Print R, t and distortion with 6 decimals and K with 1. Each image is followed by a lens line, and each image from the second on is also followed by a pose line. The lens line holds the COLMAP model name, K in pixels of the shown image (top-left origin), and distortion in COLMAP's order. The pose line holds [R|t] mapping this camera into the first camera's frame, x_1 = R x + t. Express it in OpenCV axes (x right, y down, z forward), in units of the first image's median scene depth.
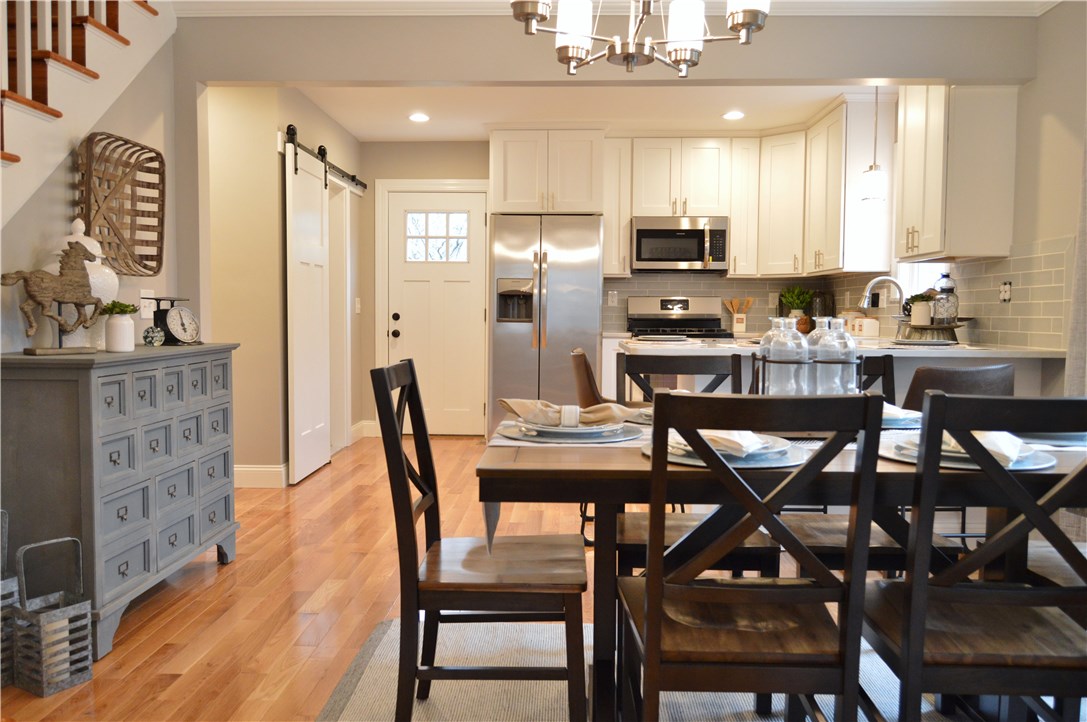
lens RADIAL K [[853.7, 0, 543.3], [0, 853.7, 364.4], [0, 0, 1]] dist [-0.018665, 0.011048]
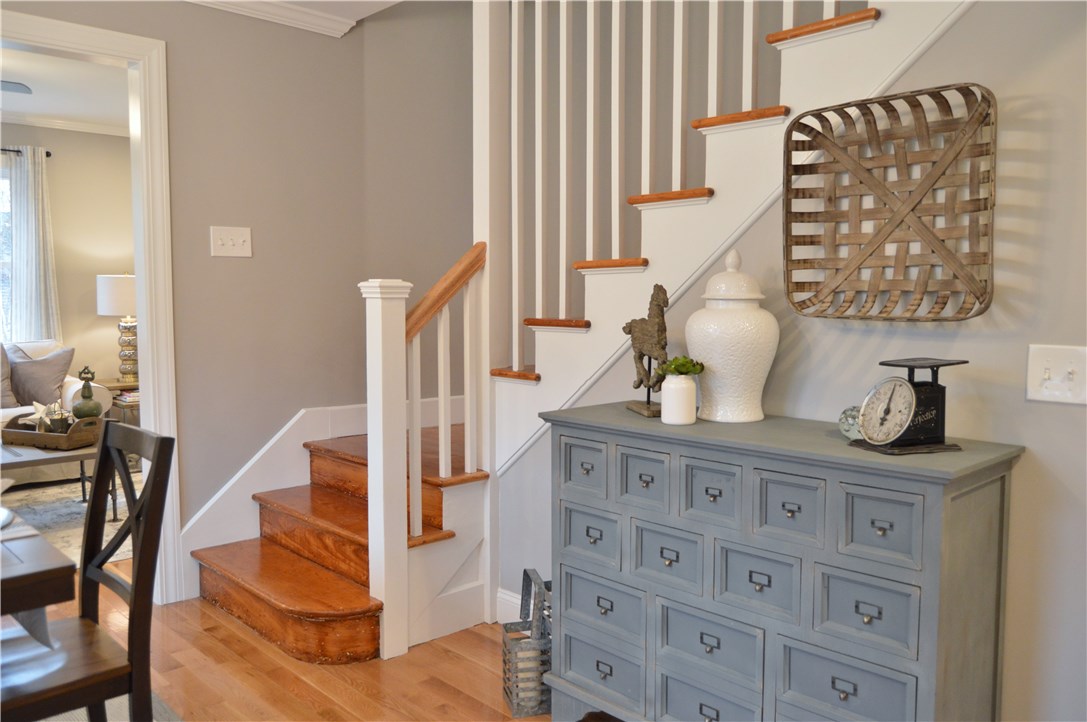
lens RADIAL K [[853.7, 0, 548.6], [0, 853.7, 358.1], [0, 0, 1]] dist [-0.018665, 0.011048]
pose [[-0.697510, 0.045278, -0.715143, 0.101092], [-0.052594, 0.992075, 0.114108, -0.118191], [0.714643, 0.117204, -0.689601, 1.098839]]
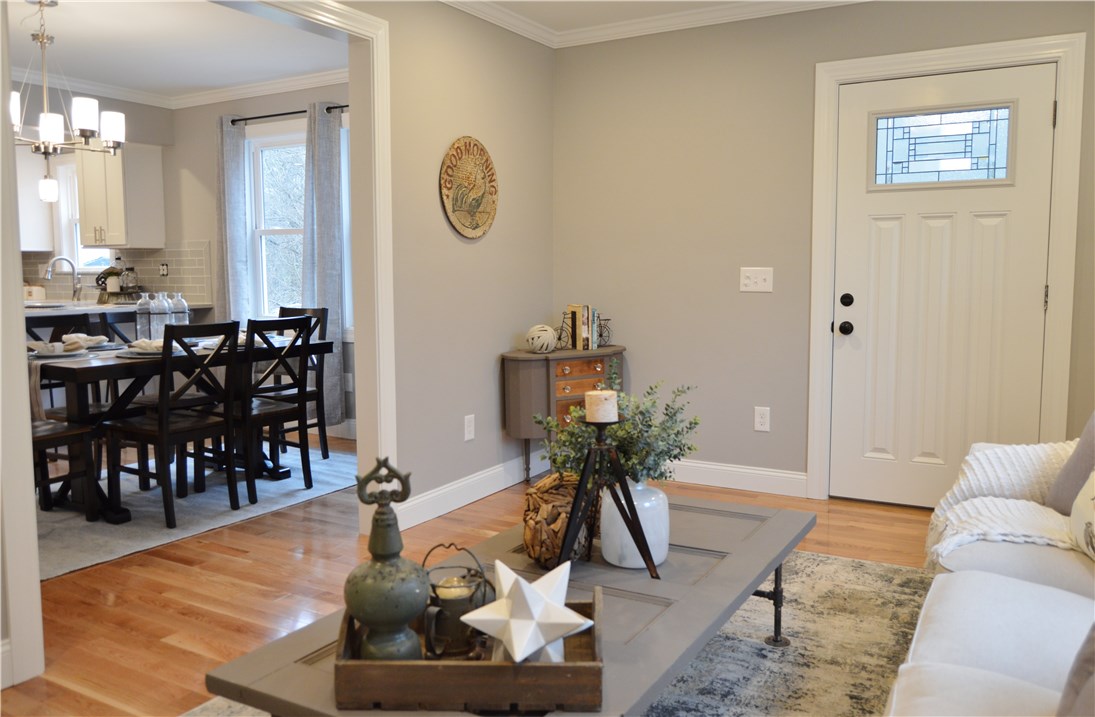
lens RADIAL K [[862.5, 0, 545.7], [0, 862.5, 355.1], [0, 0, 1]] dist [-0.022892, 0.015802]
pose [[0.478347, -0.097599, 0.872731, -0.614773], [0.061044, 0.995096, 0.077825, -0.005860], [-0.876047, 0.016048, 0.481959, -0.482006]]
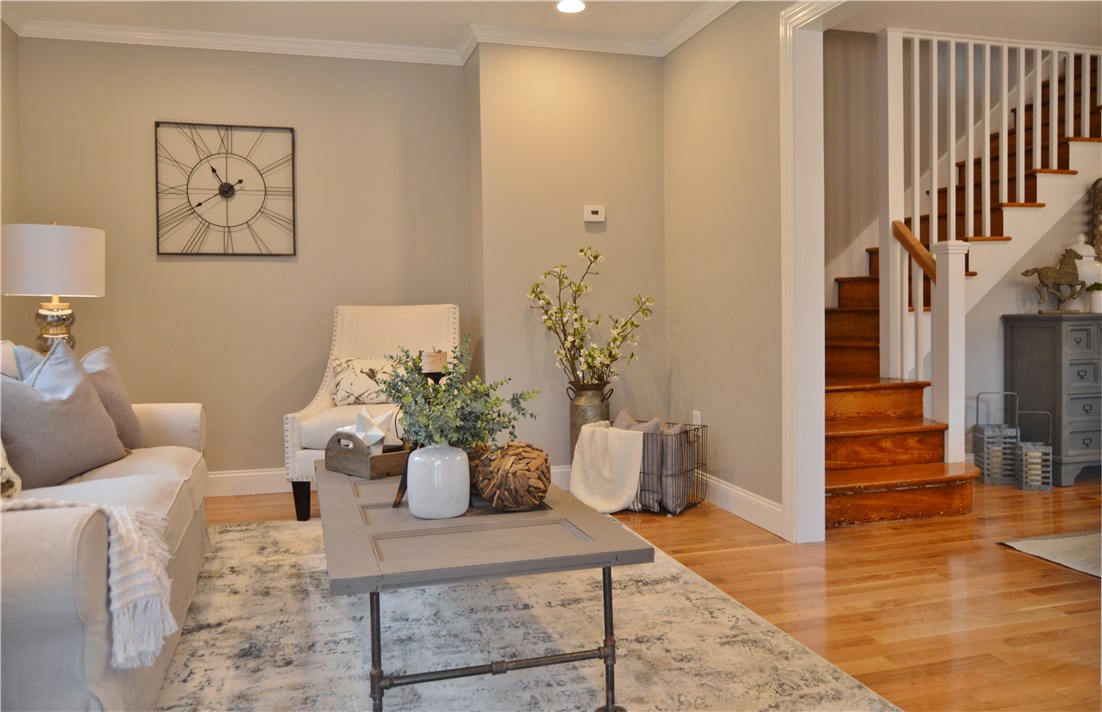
lens RADIAL K [[879.4, 0, 577.1], [0, 879.4, 334.1], [0, 0, 1]] dist [-0.007143, -0.006887]
pose [[0.321721, 0.015664, -0.946705, 0.592475], [-0.038184, 0.999264, 0.003558, 0.043798], [0.946064, 0.035004, 0.322082, -0.374849]]
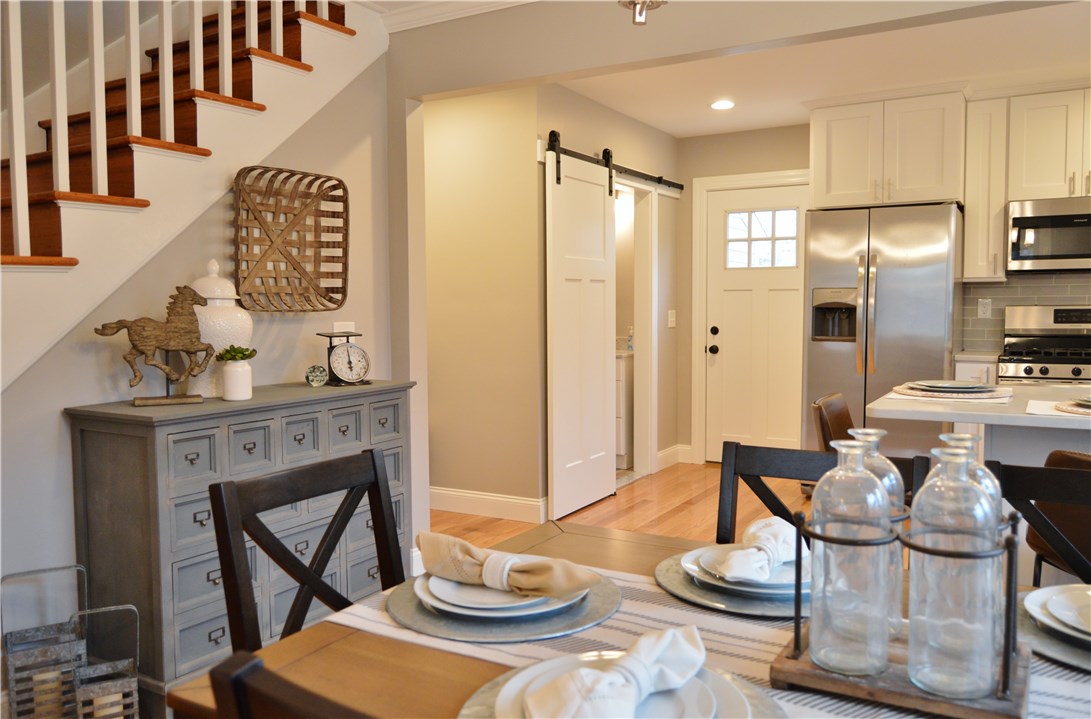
lens RADIAL K [[856.9, 0, 549.2], [0, 856.9, 356.9], [0, 0, 1]] dist [-0.018665, 0.011048]
pose [[0.879994, 0.016710, -0.474692, 0.193620], [-0.017443, 0.999844, 0.002860, -0.053954], [0.474665, 0.005763, 0.880148, 0.251864]]
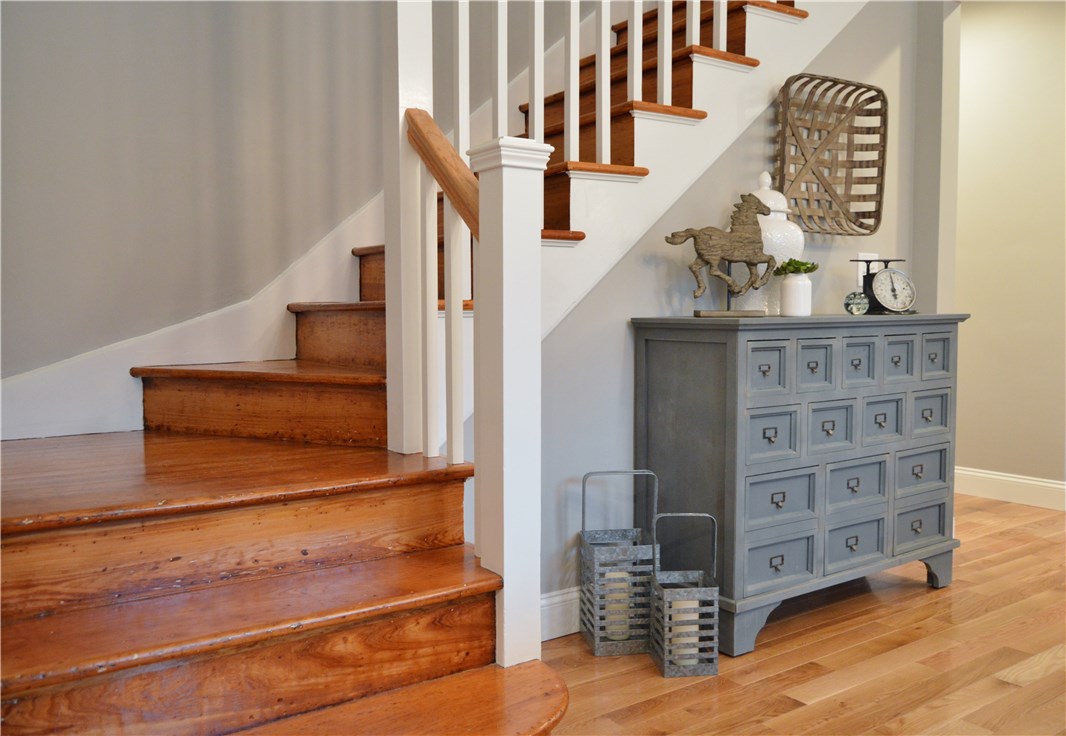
lens RADIAL K [[873.0, 0, 513.9], [0, 873.0, 368.5], [0, 0, 1]] dist [-0.013952, 0.002788]
pose [[0.582395, 0.044461, -0.811689, 0.050491], [-0.038734, 0.998887, 0.026923, 0.019444], [0.811982, 0.015760, 0.583469, 0.182281]]
